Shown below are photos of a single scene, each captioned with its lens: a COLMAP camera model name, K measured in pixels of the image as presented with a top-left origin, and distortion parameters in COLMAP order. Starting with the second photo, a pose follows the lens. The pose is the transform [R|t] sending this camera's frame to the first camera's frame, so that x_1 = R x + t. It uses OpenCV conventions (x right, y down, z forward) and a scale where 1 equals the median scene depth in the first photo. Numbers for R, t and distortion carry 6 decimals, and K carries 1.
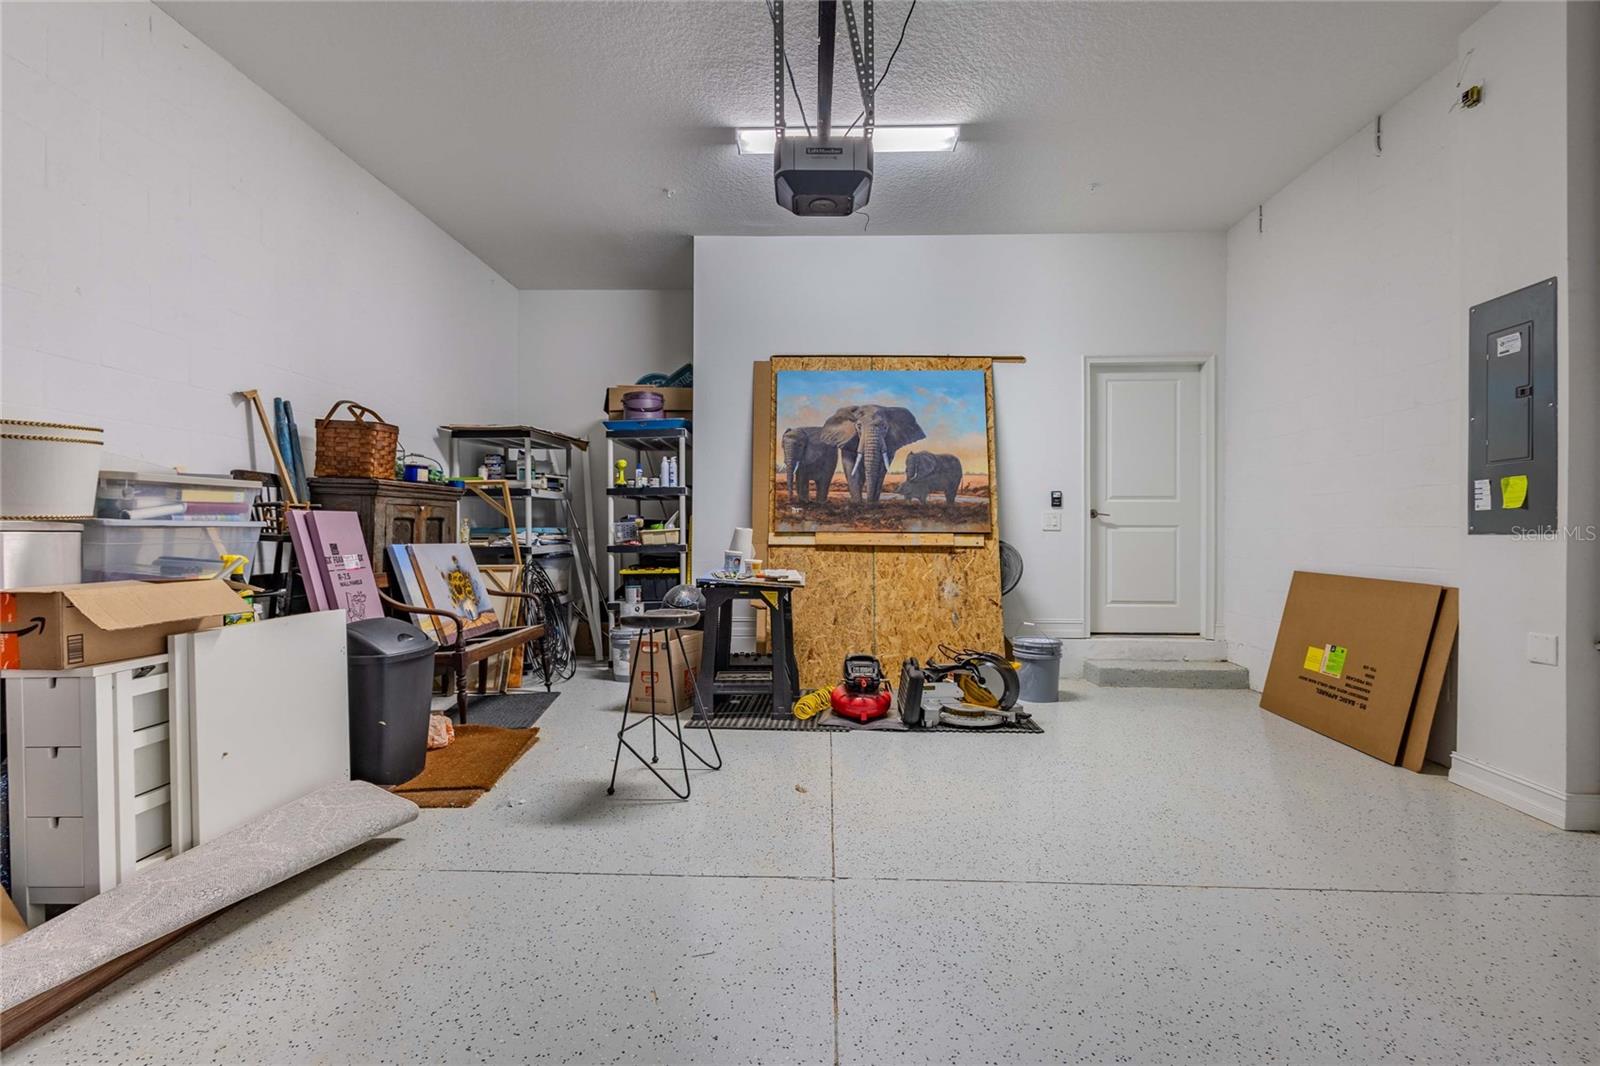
lens RADIAL K [[726.7, 0, 803.4], [0, 726.7, 537.1], [0, 0, 1]] dist [0.002446, 0.000360]
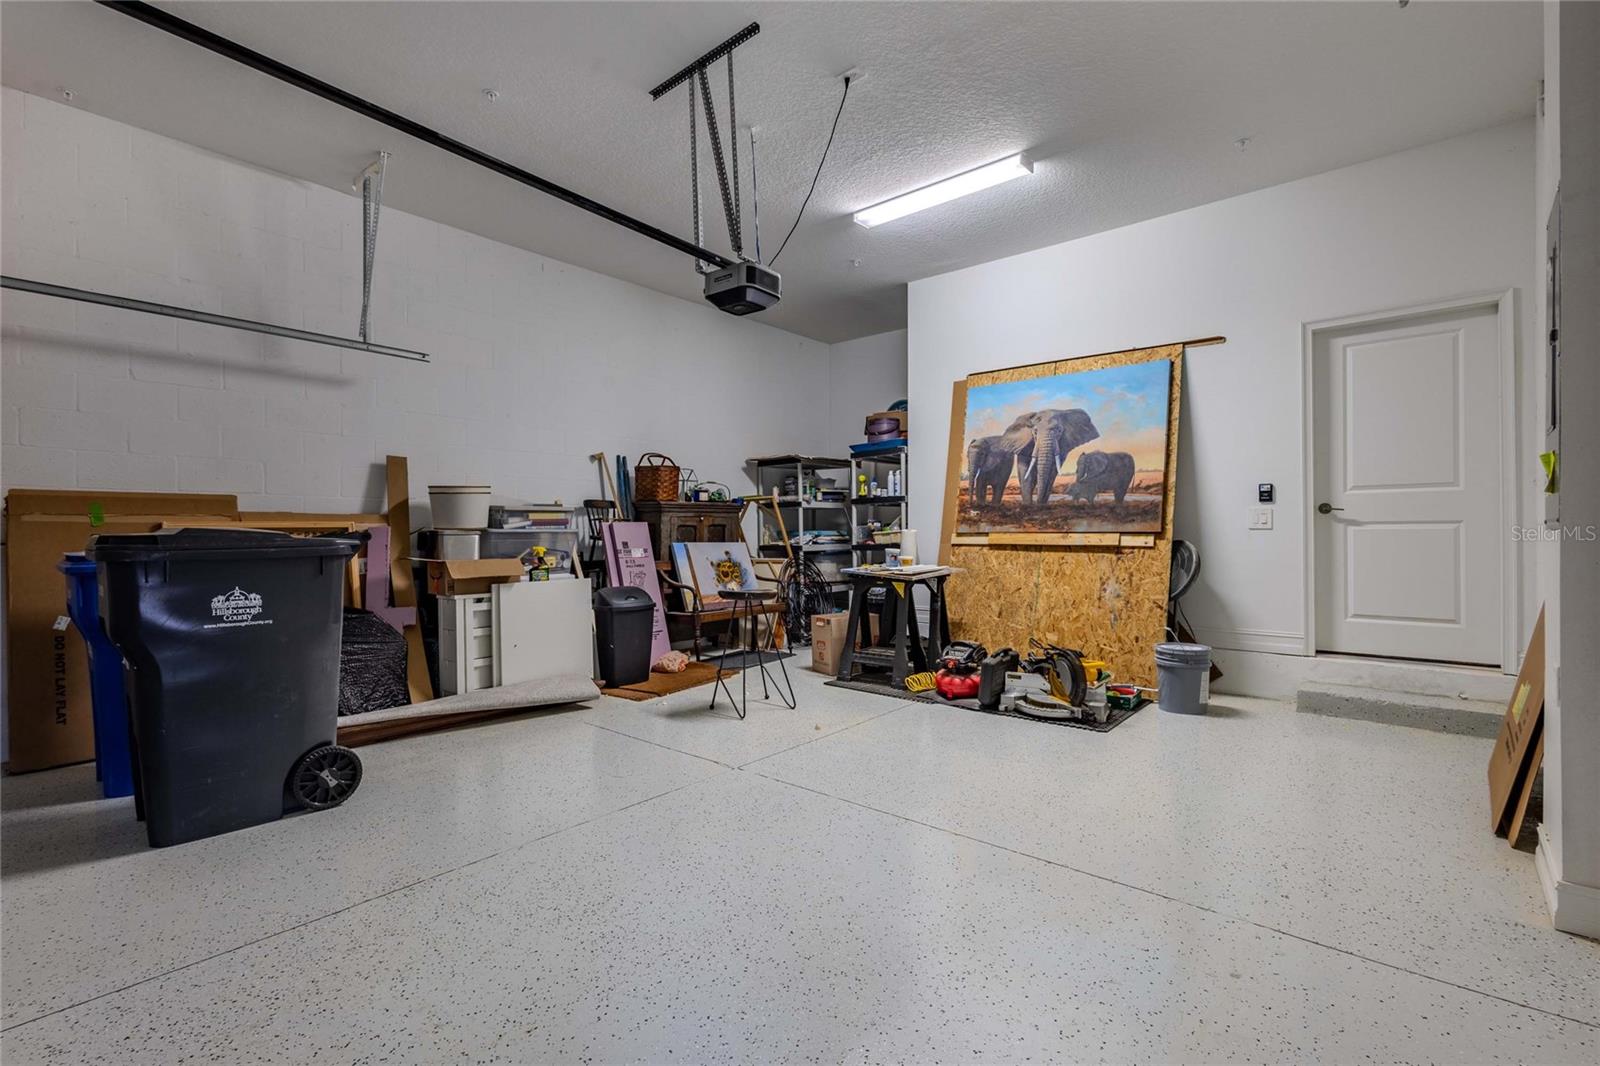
lens RADIAL K [[726.7, 0, 803.4], [0, 726.7, 537.1], [0, 0, 1]] dist [0.002446, 0.000360]
pose [[0.779241, -0.003412, -0.626715, 0.482965], [0.001260, 0.999992, -0.003877, 0.003546], [0.626723, 0.002231, 0.779239, -0.027980]]
